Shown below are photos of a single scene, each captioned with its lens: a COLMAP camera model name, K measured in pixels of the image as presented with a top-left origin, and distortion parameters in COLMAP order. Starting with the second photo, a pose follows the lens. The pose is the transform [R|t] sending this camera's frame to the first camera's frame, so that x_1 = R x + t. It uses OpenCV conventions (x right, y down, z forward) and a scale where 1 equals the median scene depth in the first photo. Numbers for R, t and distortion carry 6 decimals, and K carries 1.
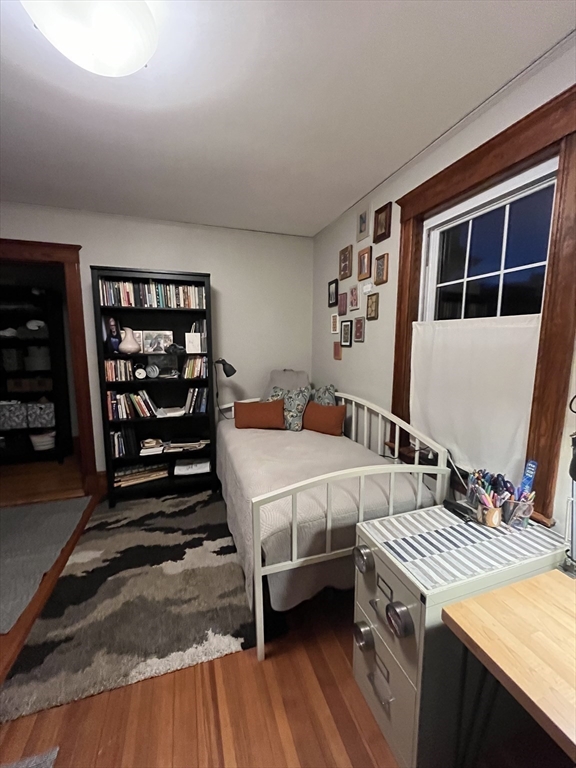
lens RADIAL K [[311.6, 0, 287.3], [0, 311.6, 381.5], [0, 0, 1]] dist [0.000827, 0.000589]
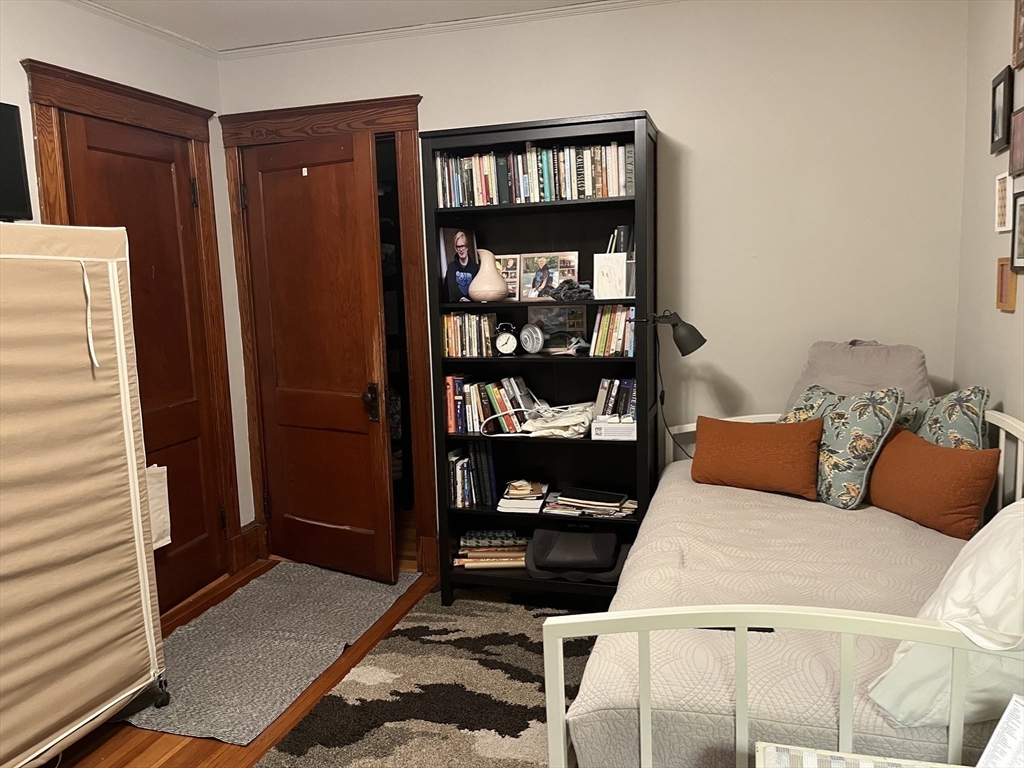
lens RADIAL K [[774.6, 0, 513.4], [0, 774.6, 385.8], [0, 0, 1]] dist [0.036614, -0.025743]
pose [[0.813247, 0.051575, -0.579628, 0.236142], [-0.041911, 0.998669, 0.030059, 0.004361], [0.580407, -0.000153, 0.814327, 0.028943]]
